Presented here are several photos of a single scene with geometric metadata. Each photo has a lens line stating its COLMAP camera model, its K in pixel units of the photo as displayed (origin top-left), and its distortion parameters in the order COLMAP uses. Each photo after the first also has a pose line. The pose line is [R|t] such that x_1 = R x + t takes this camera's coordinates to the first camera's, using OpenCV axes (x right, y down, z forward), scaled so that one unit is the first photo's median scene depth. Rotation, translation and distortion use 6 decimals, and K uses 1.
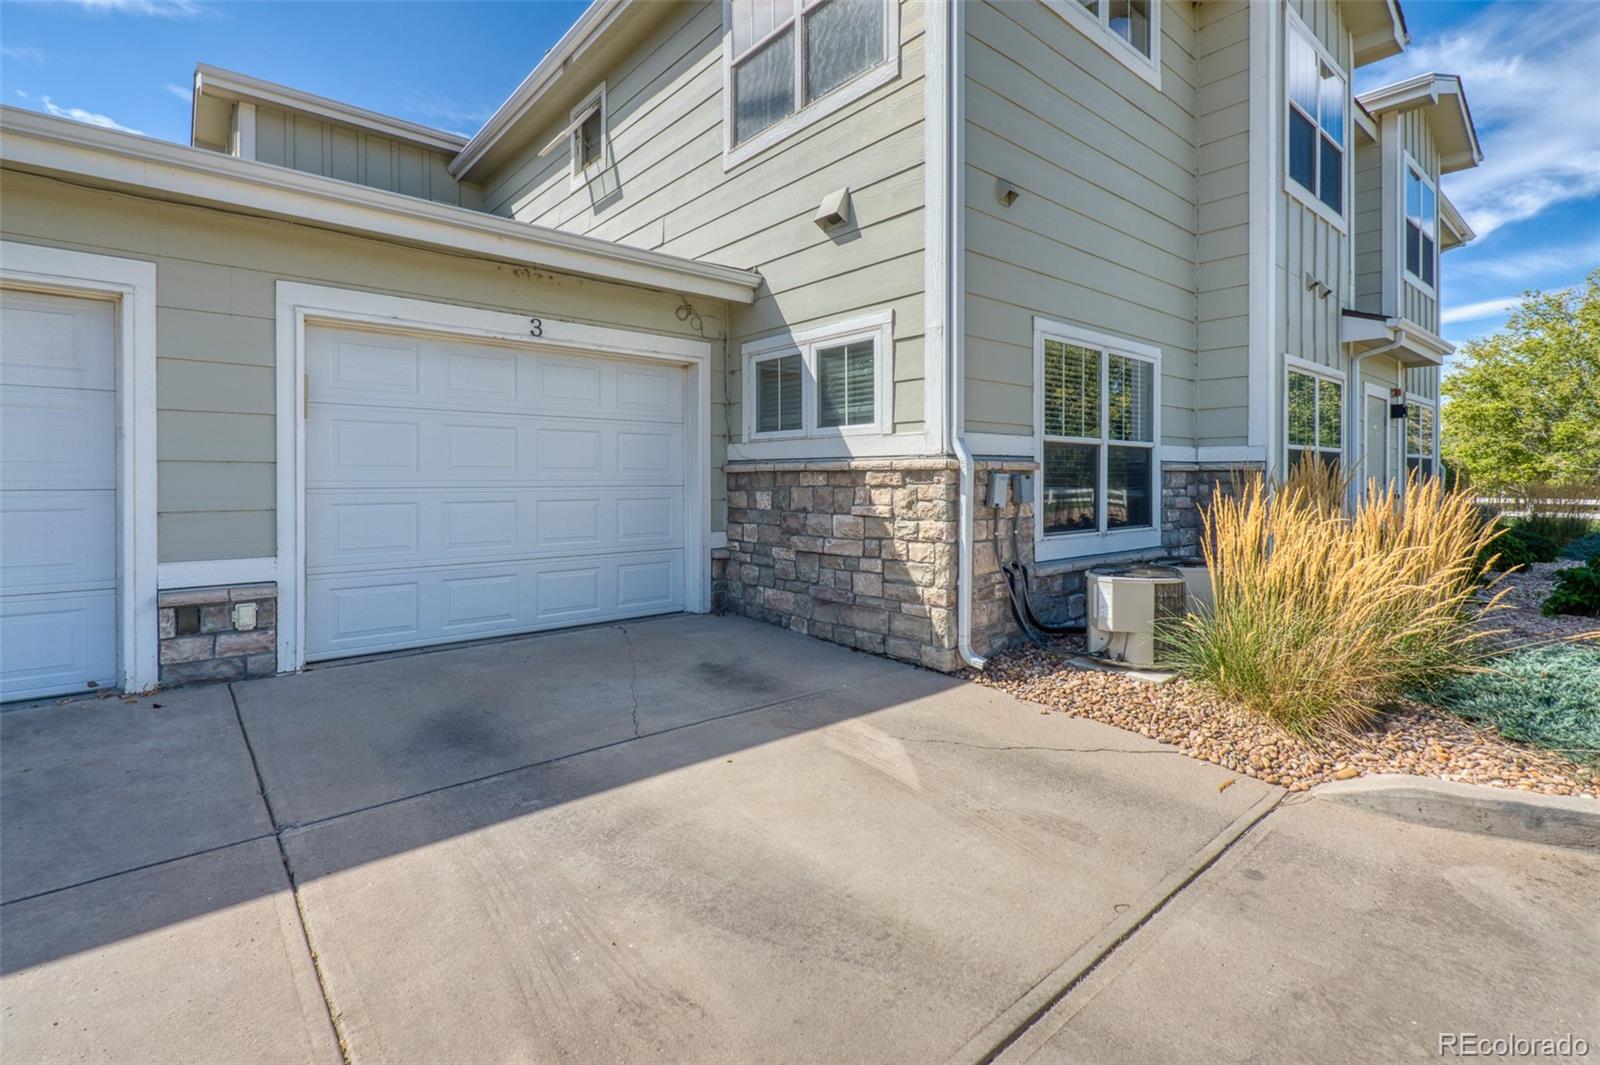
lens RADIAL K [[734.1, 0, 829.2], [0, 734.1, 475.6], [0, 0, 1]] dist [-0.001695, -0.003083]
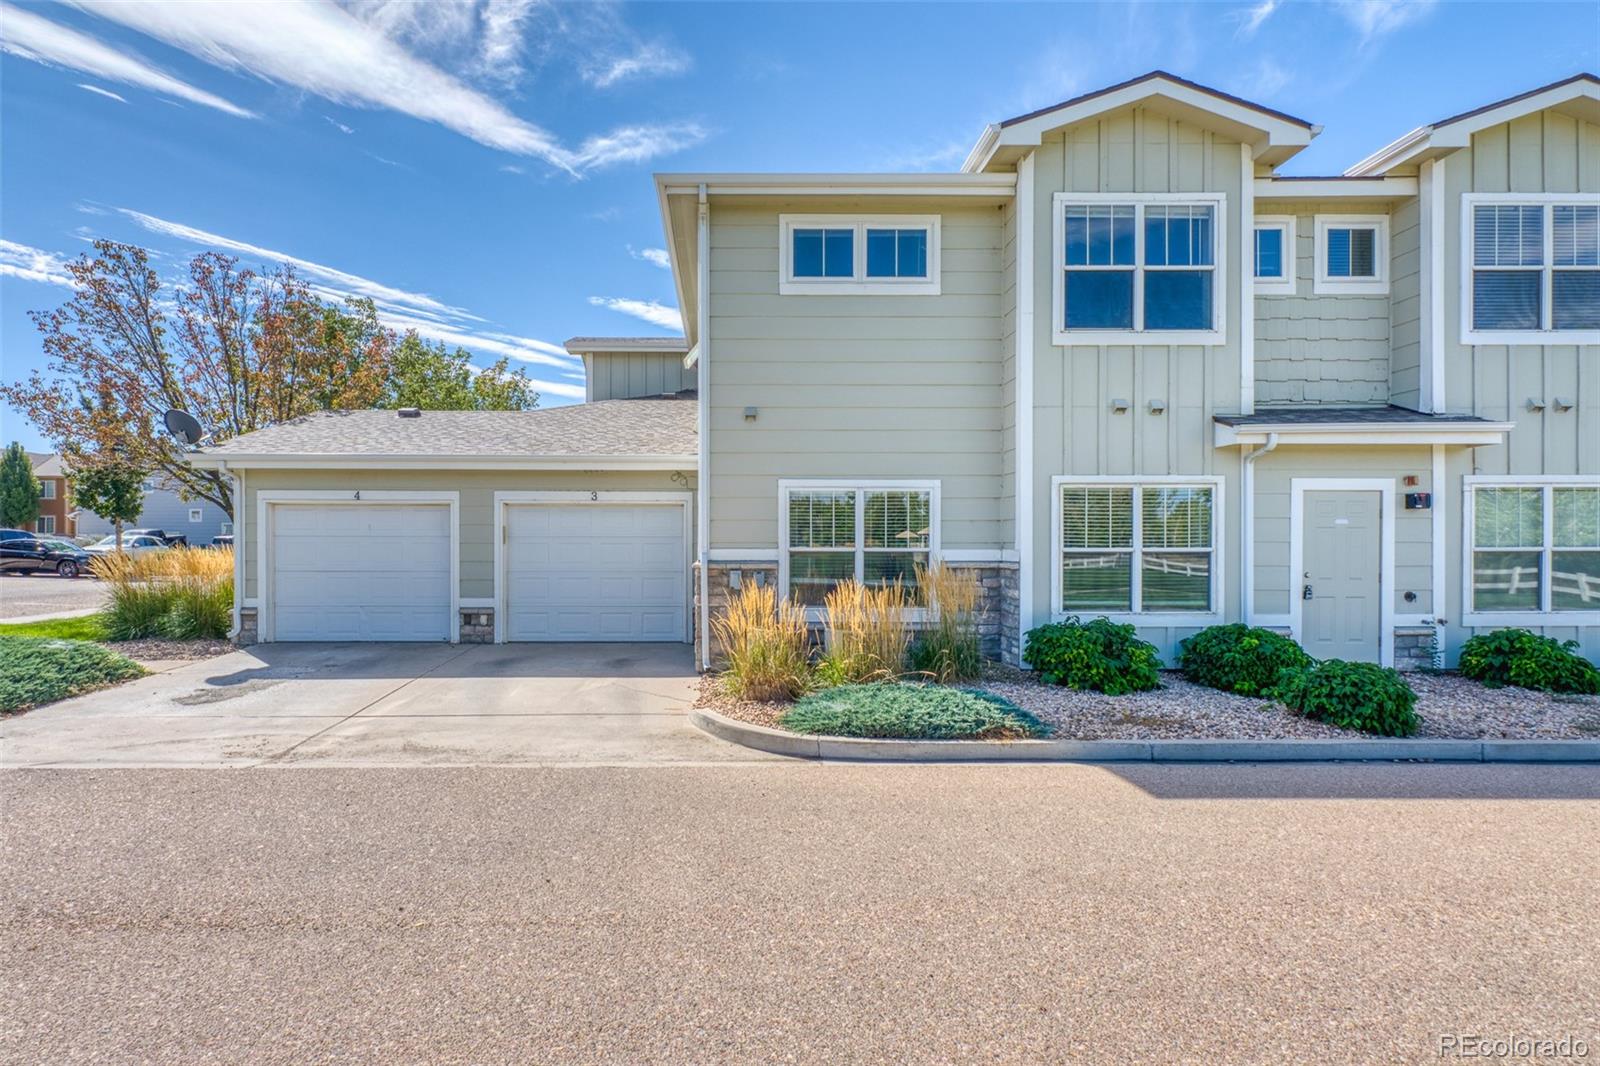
lens RADIAL K [[858.0, 0, 796.1], [0, 858.0, 547.6], [0, 0, 1]] dist [0.003029, -0.000180]
pose [[0.775804, 0.003588, -0.630964, 1.584001], [-0.001564, 0.999992, 0.003763, -0.063736], [0.630973, -0.001932, 0.775803, -0.538022]]
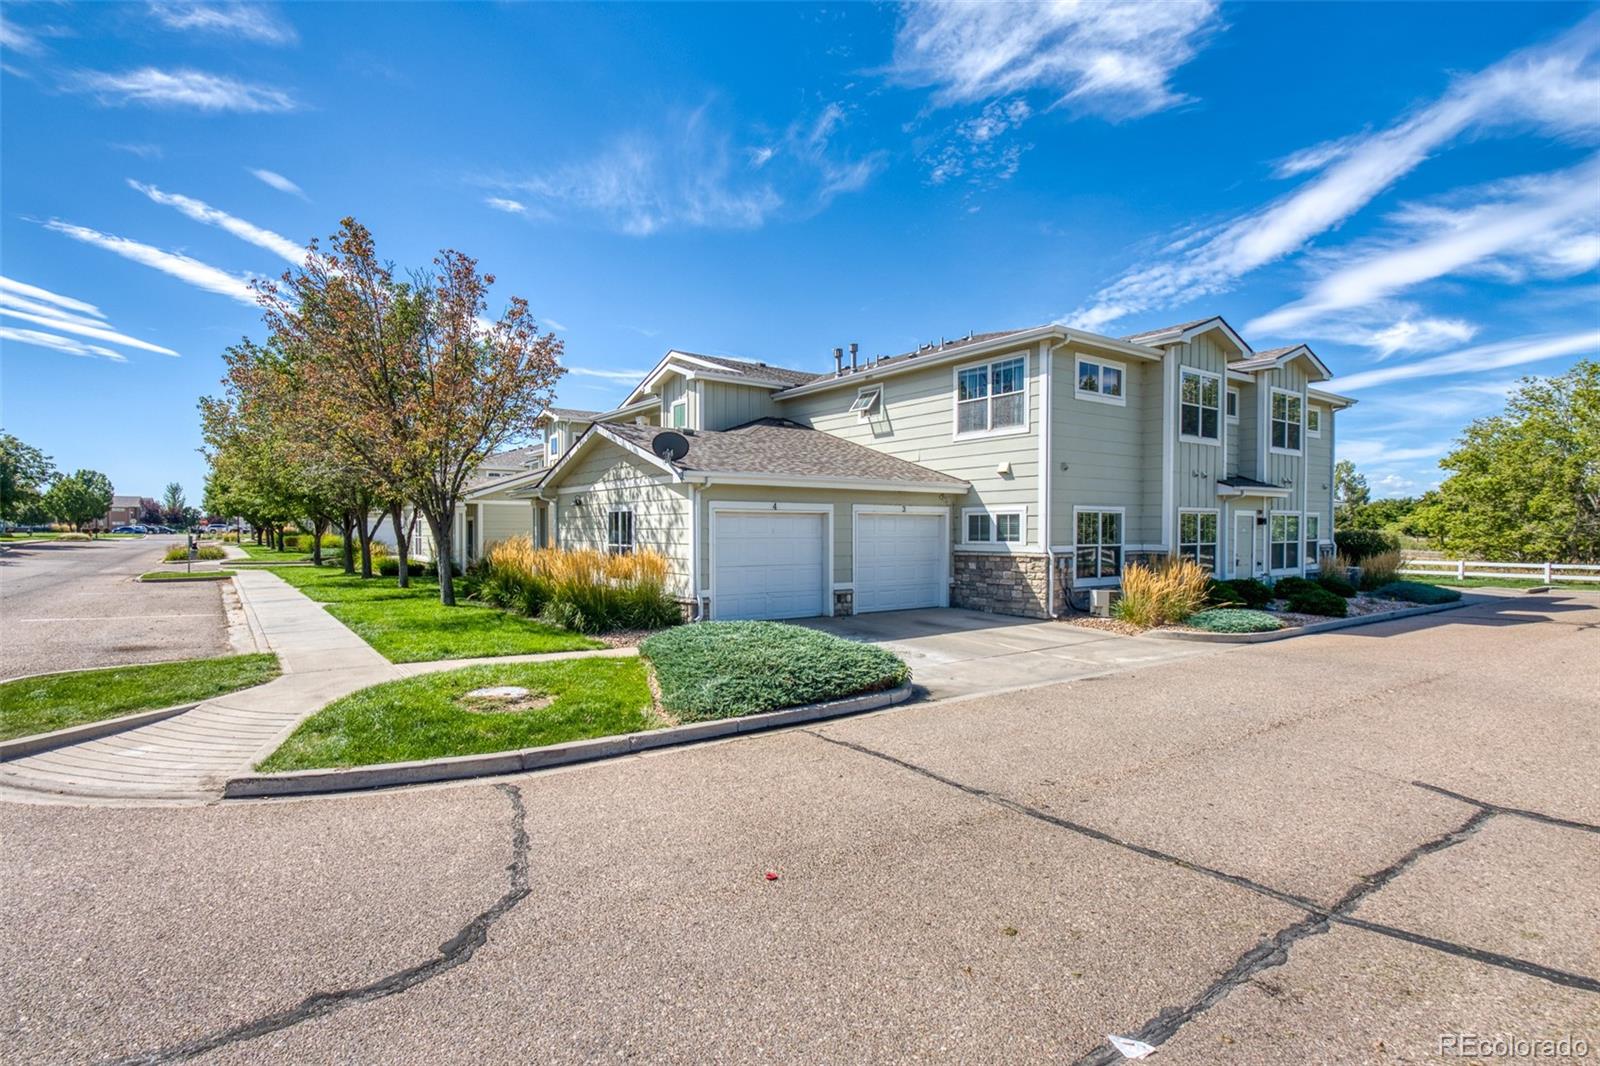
lens RADIAL K [[734.1, 0, 793.6], [0, 734.1, 532.5], [0, 0, 1]] dist [-0.001695, -0.003083]
pose [[0.995671, 0.003609, -0.092873, -0.574185], [-0.003242, 0.999986, 0.004102, -0.114474], [0.092887, -0.003783, 0.995670, -2.071159]]
